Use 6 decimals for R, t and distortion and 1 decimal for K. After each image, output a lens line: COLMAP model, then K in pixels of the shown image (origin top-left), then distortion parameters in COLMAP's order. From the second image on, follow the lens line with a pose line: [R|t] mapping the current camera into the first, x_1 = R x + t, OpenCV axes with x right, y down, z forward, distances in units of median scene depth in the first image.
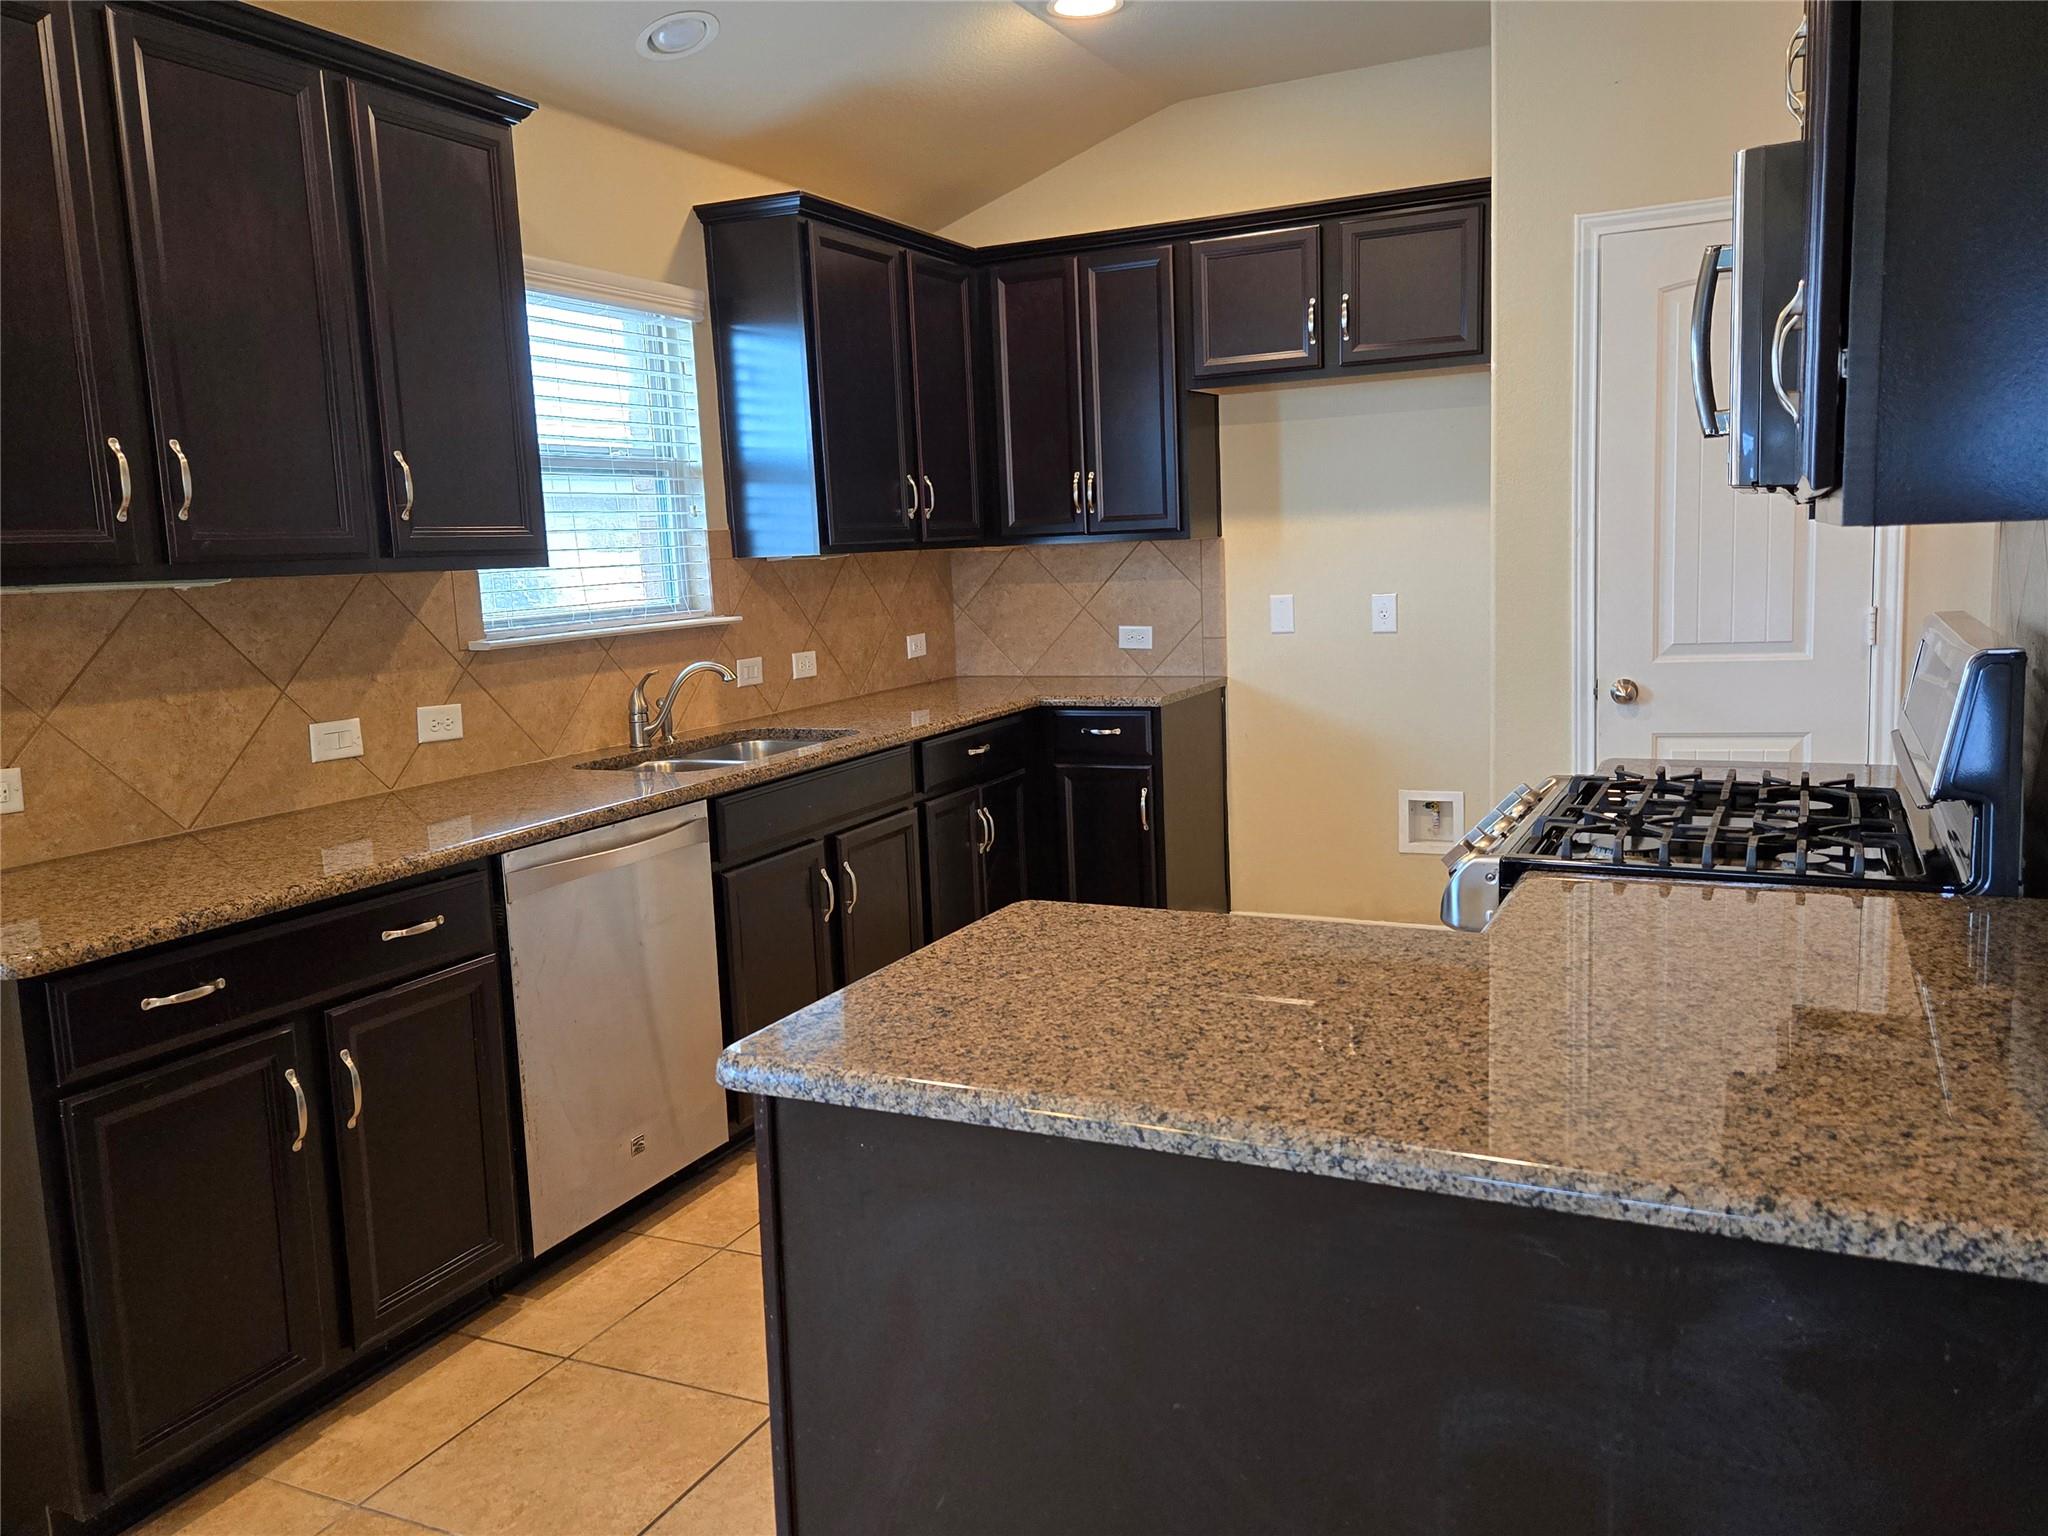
lens RADIAL K [[1561.2, 0, 1018.7], [0, 1561.2, 778.4], [0, 0, 1]] dist [0.093674, -0.092019]
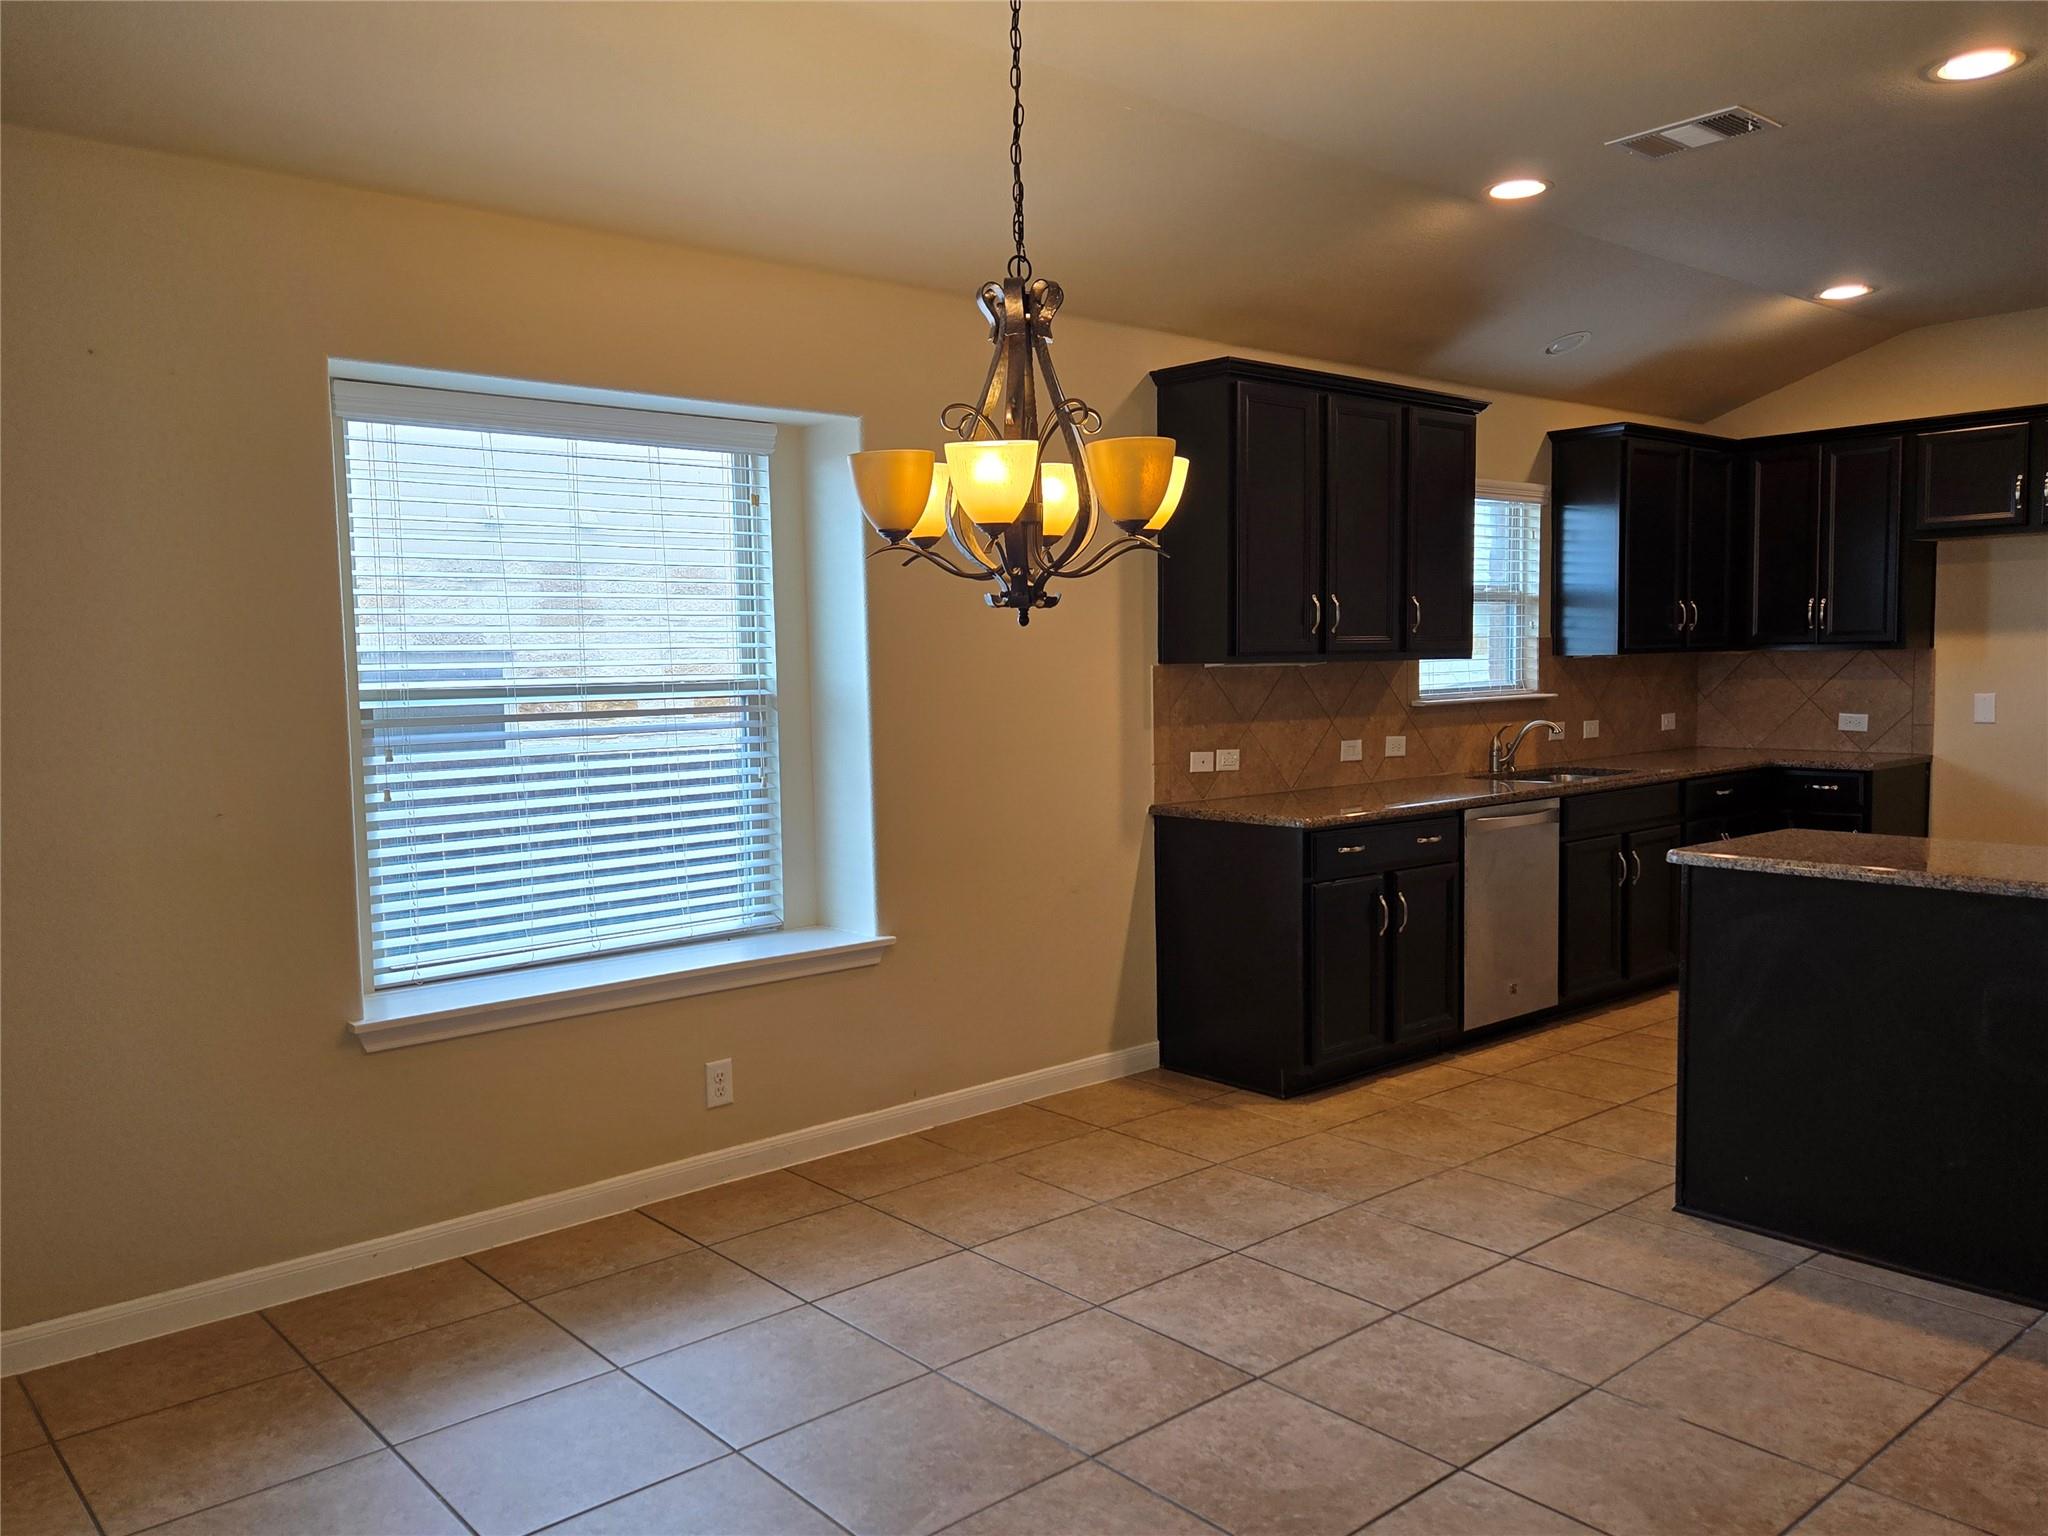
lens RADIAL K [[1561.2, 0, 1018.7], [0, 1561.2, 778.4], [0, 0, 1]] dist [0.093674, -0.092019]
pose [[0.919342, 0.057466, -0.389239, -0.062073], [-0.080893, 0.995749, -0.044052, 0.095487], [0.385053, 0.071986, 0.920083, -0.653860]]
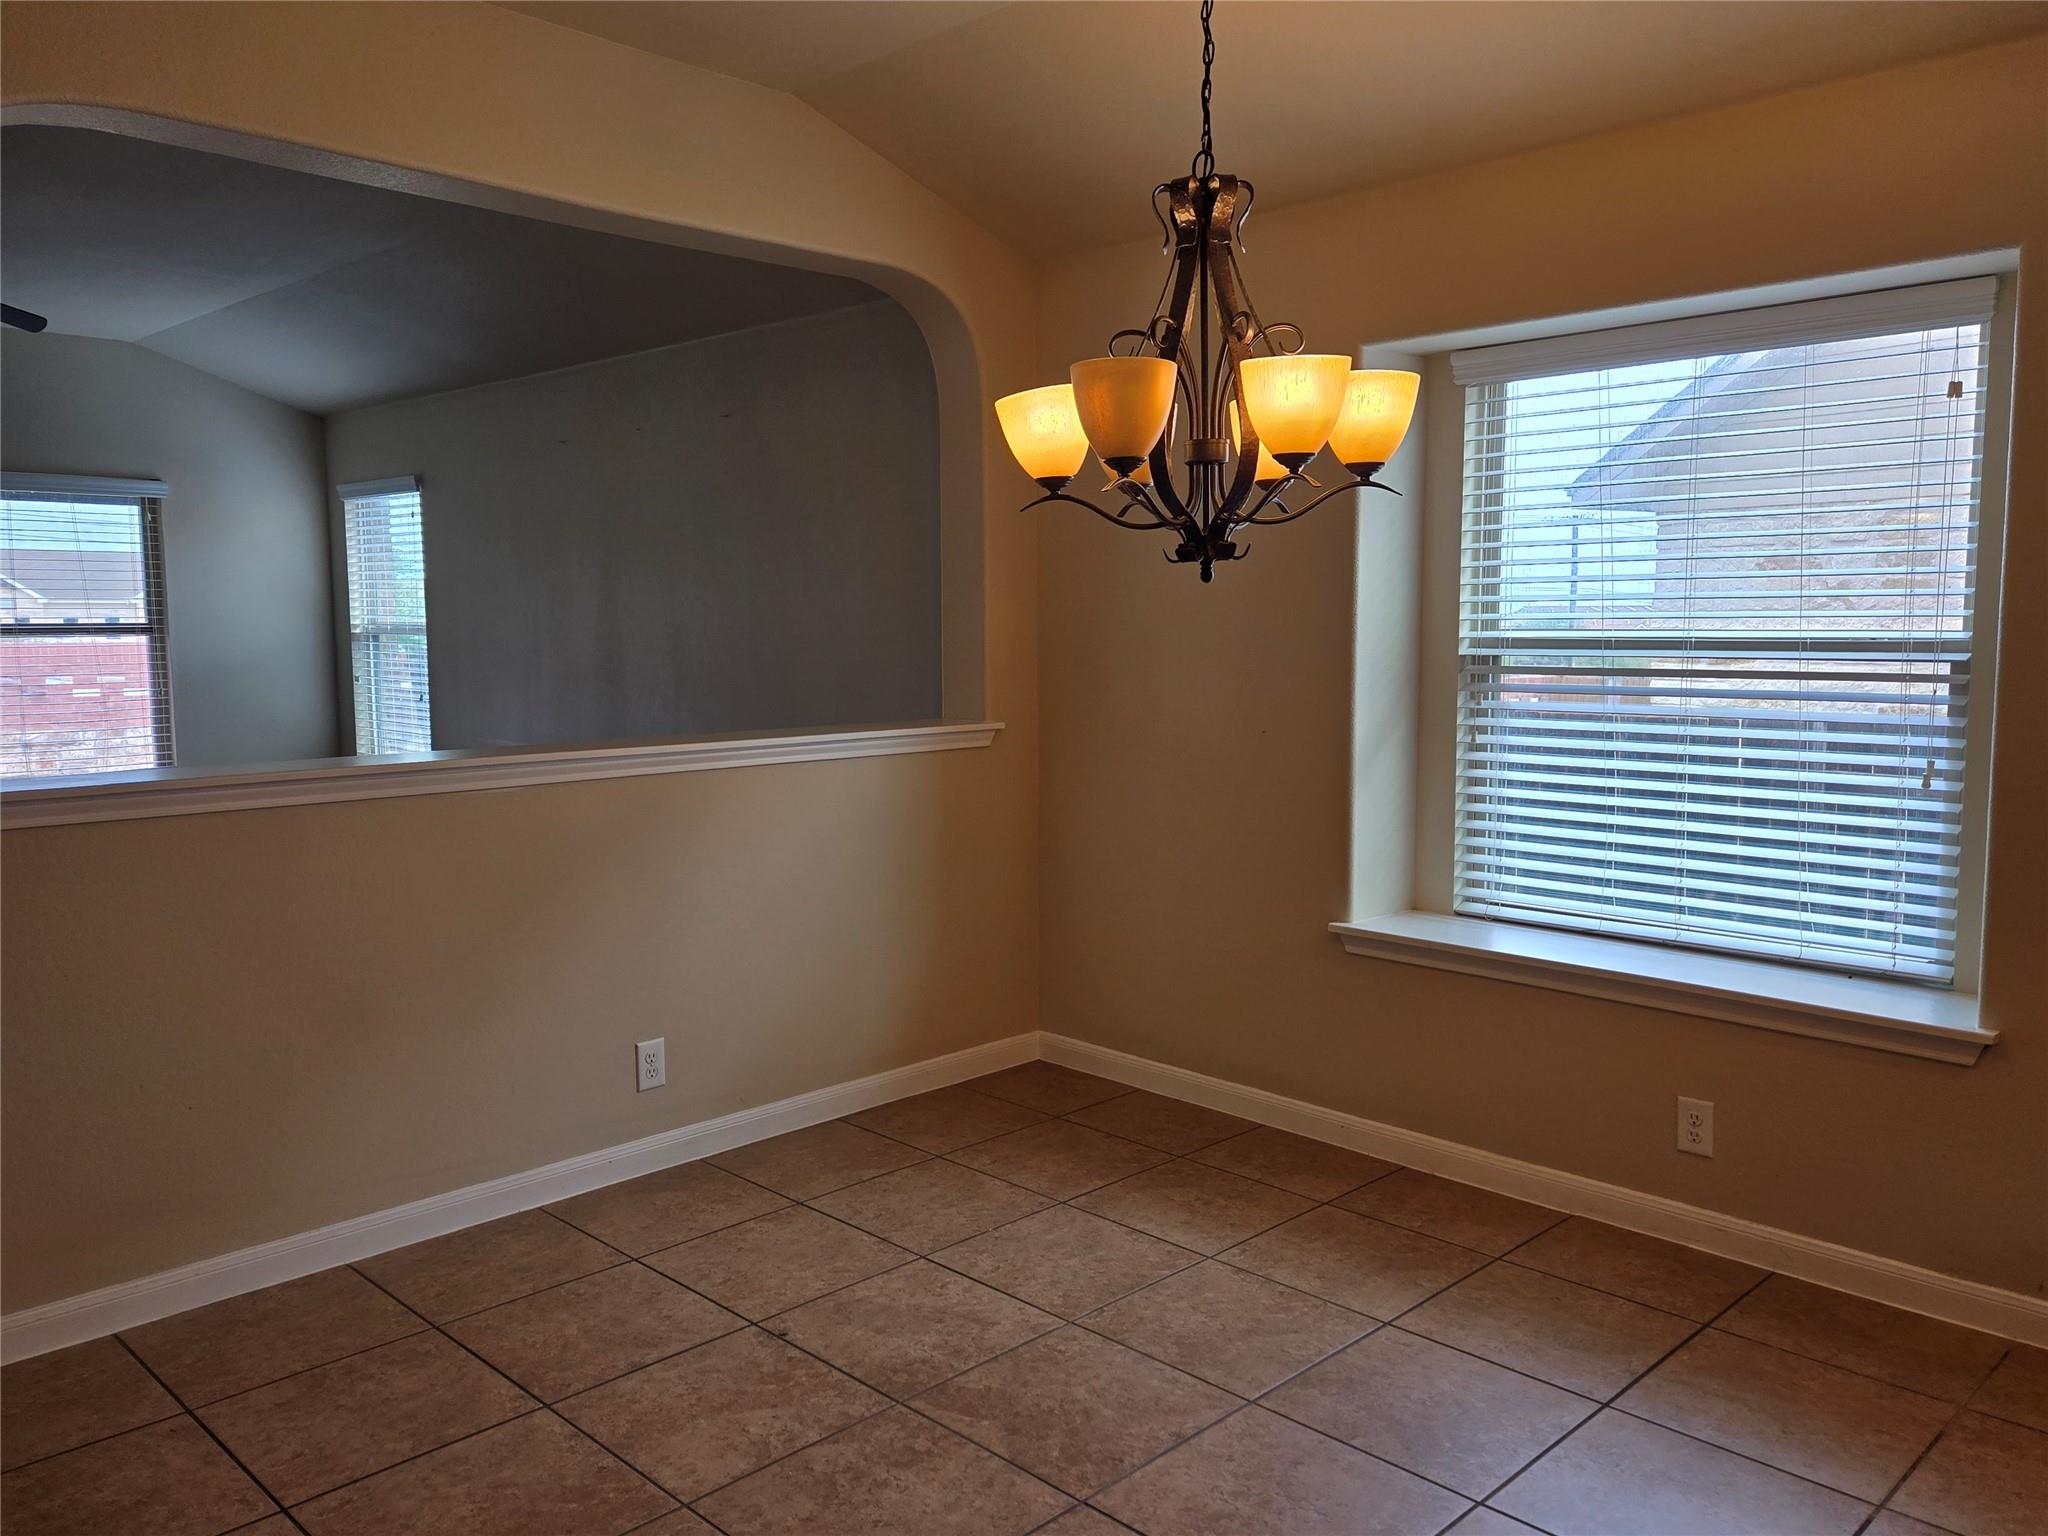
lens RADIAL K [[1561.2, 0, 1018.7], [0, 1561.2, 778.4], [0, 0, 1]] dist [0.093674, -0.092019]
pose [[-0.331168, 0.140142, -0.933107, 0.265834], [-0.125351, 0.973610, 0.190713, -0.037038], [0.935208, 0.180124, -0.304862, 0.122062]]
